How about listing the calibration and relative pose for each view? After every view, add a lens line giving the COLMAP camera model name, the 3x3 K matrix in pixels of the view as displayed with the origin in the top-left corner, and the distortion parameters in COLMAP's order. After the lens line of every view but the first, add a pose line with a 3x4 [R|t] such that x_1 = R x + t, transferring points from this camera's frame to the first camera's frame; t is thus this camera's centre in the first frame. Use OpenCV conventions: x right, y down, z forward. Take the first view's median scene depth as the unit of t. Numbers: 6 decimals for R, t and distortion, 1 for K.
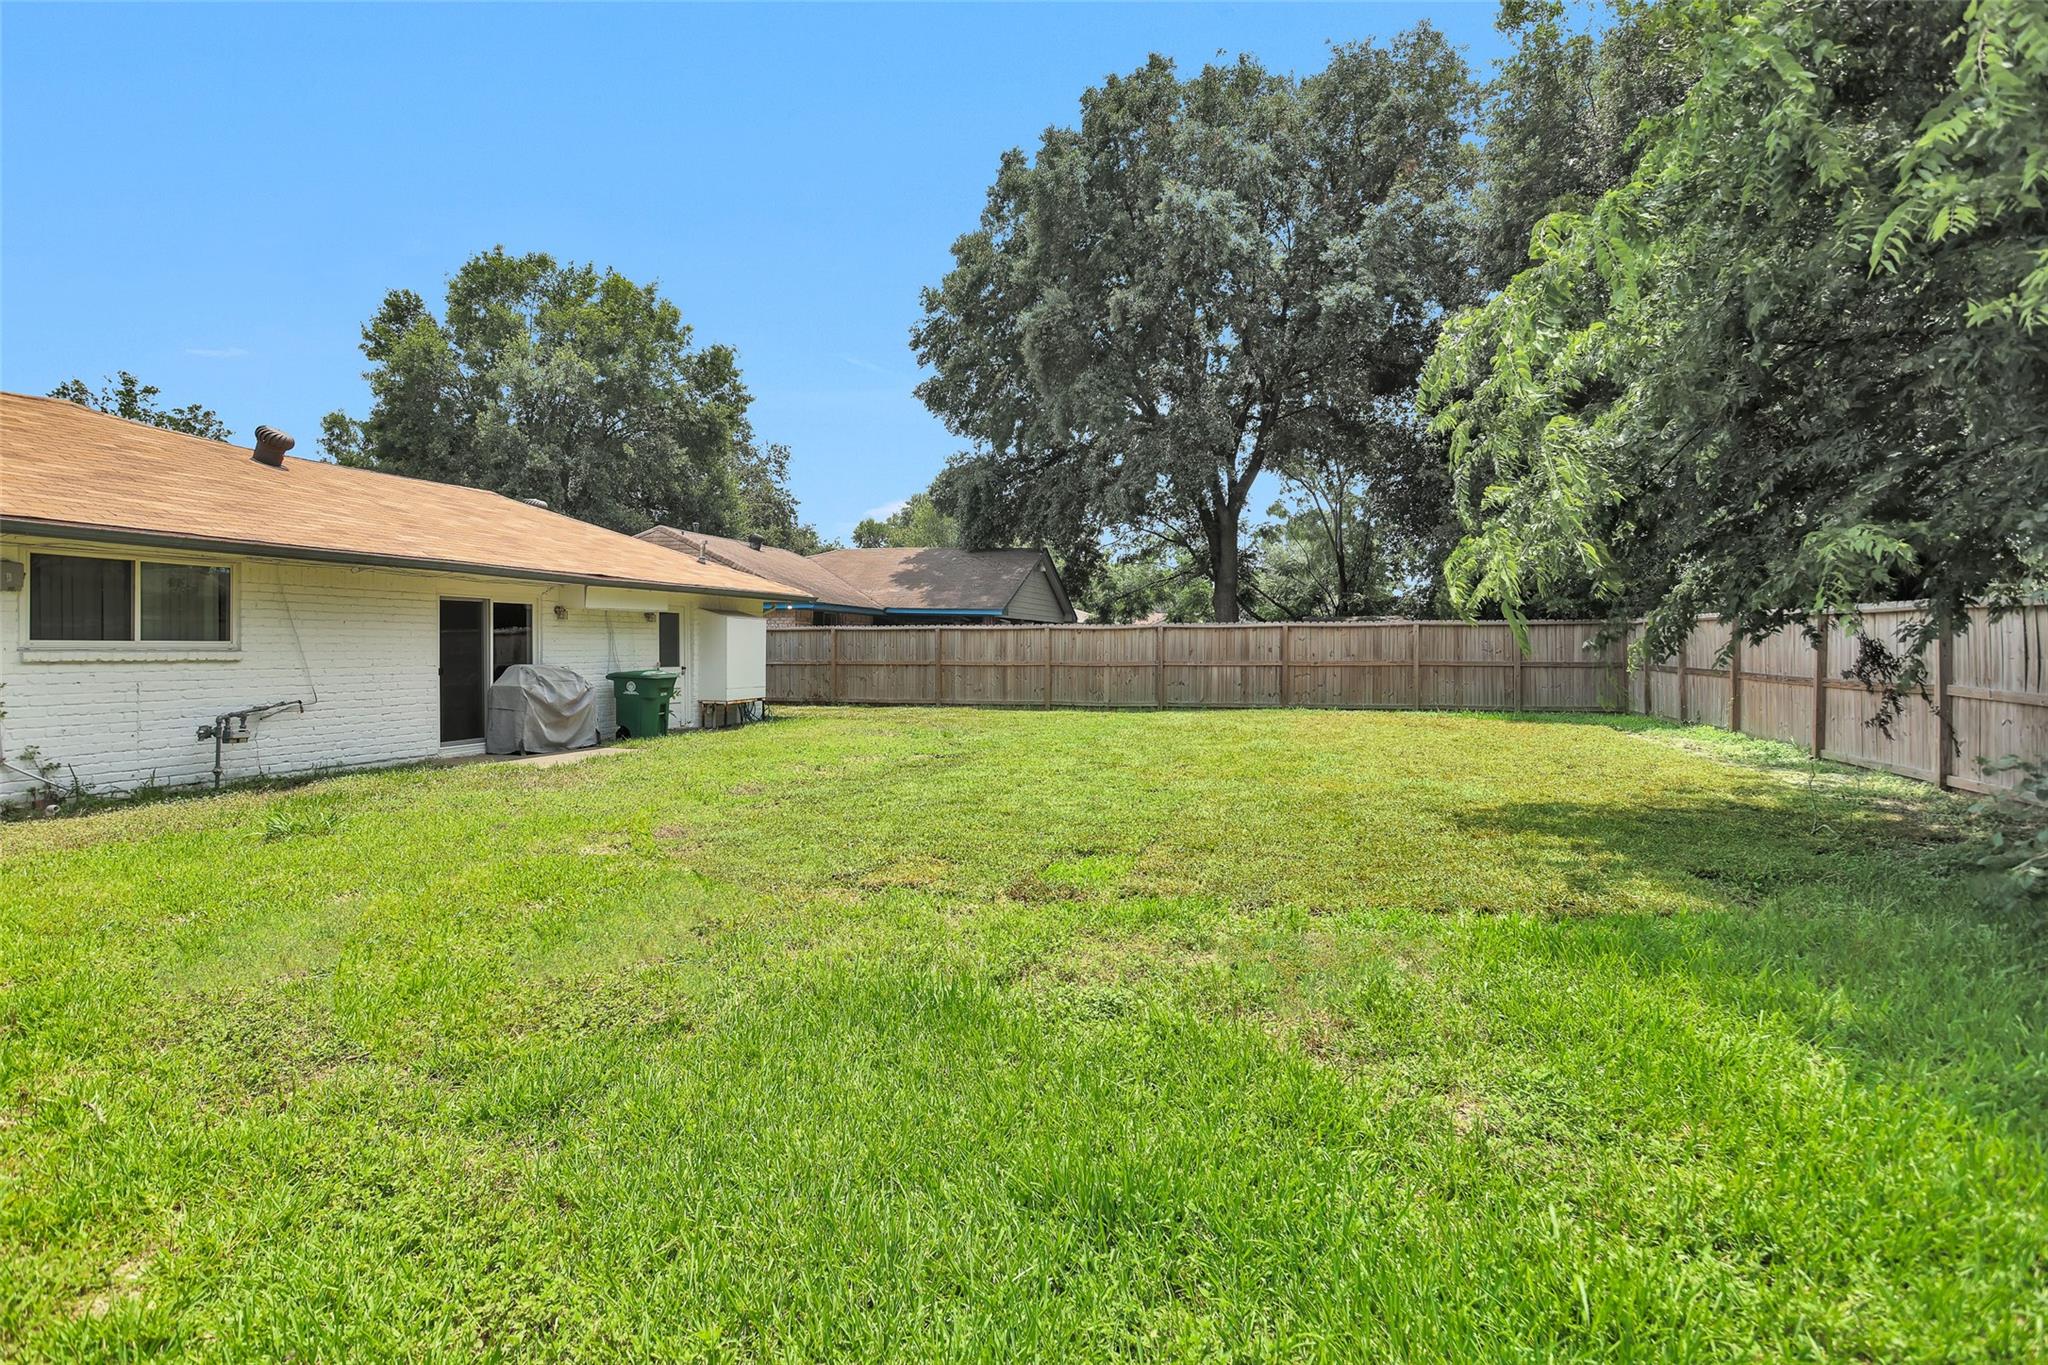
lens RADIAL K [[1051.0, 0, 1016.8], [0, 1051.0, 649.1], [0, 0, 1]] dist [0.007405, 0.003016]
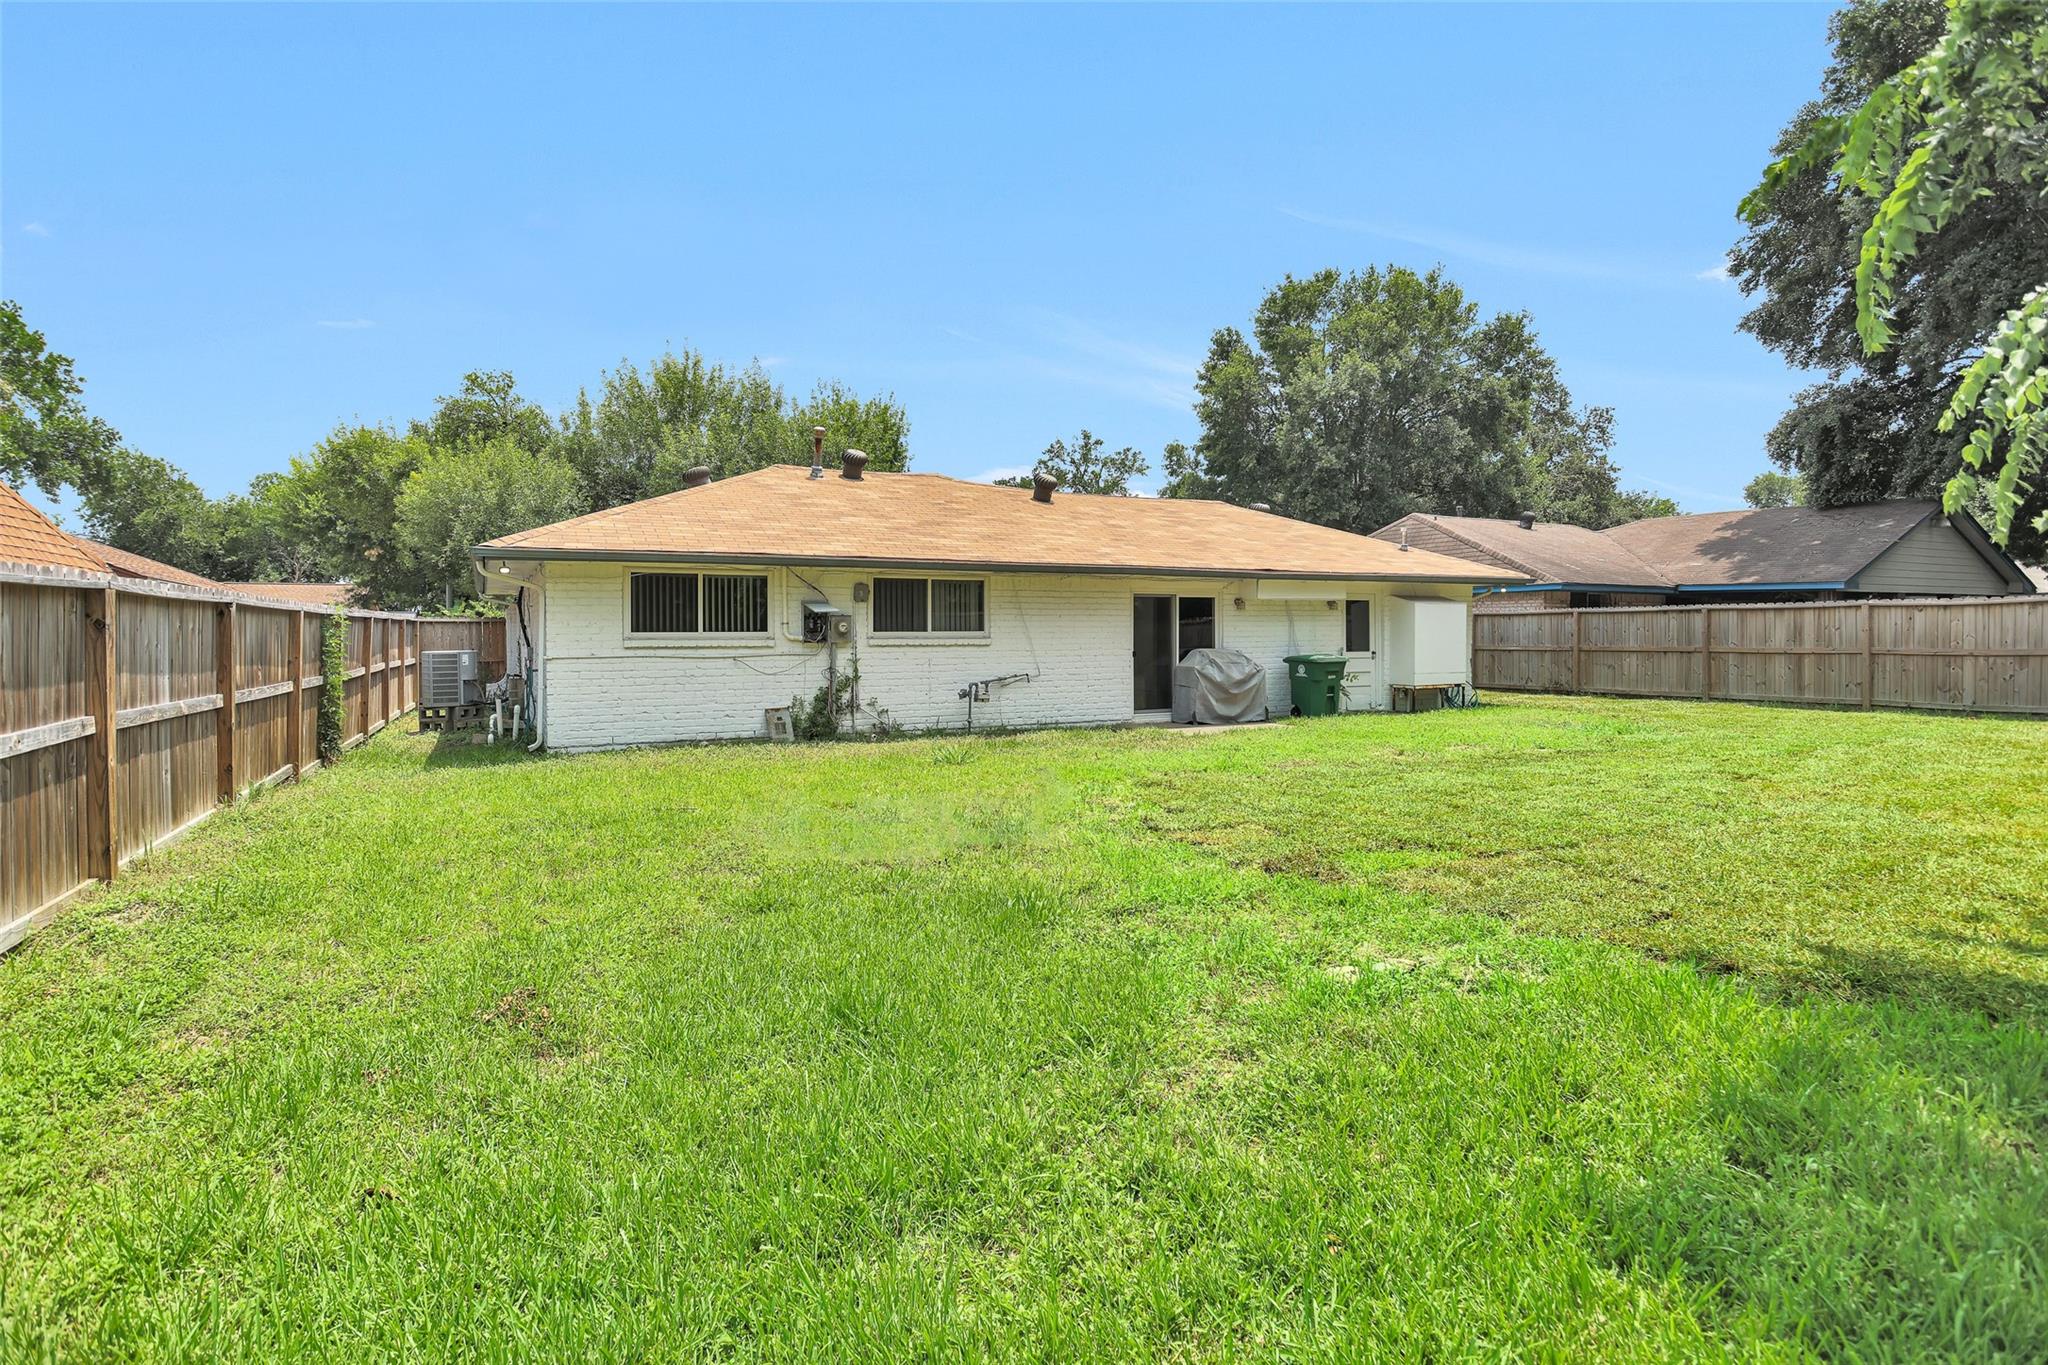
lens RADIAL K [[1051.0, 0, 1022.4], [0, 1051.0, 649.5], [0, 0, 1]] dist [0.007405, 0.003016]
pose [[0.695077, 0.006100, -0.718910, 0.156689], [0.005167, 0.999896, 0.013480, -0.000947], [0.718917, -0.013085, 0.694973, 0.017963]]
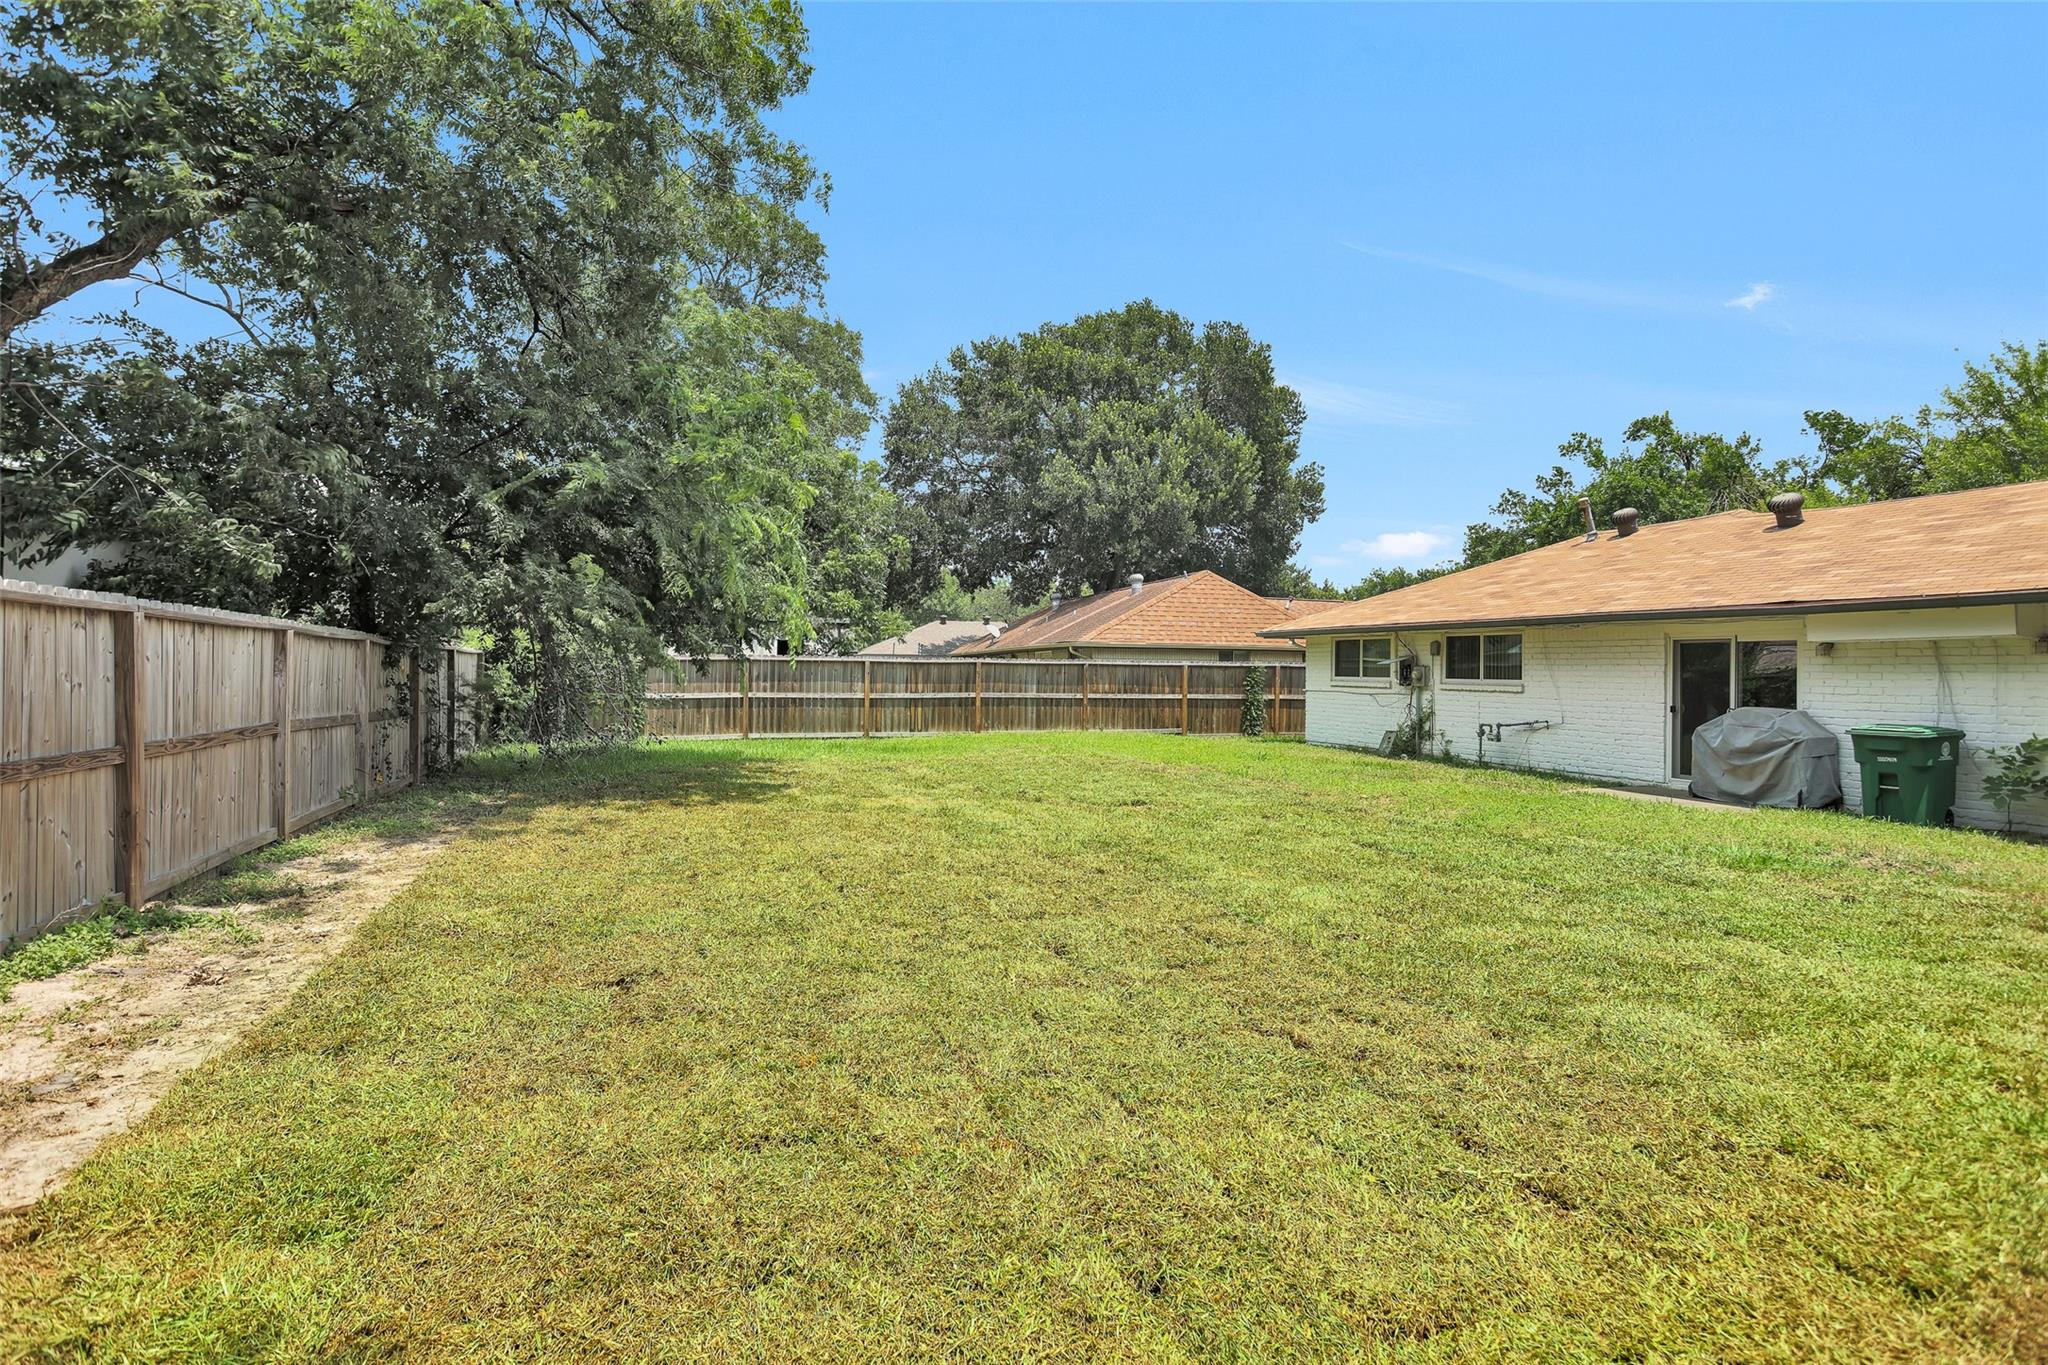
lens RADIAL K [[1051.0, 0, 1018.6], [0, 1051.0, 666.4], [0, 0, 1]] dist [0.007405, 0.003016]
pose [[-0.809911, -0.012017, -0.586429, 0.386478], [-0.013193, 0.999910, -0.002269, -0.006729], [0.586404, 0.005899, -0.809997, 0.885142]]
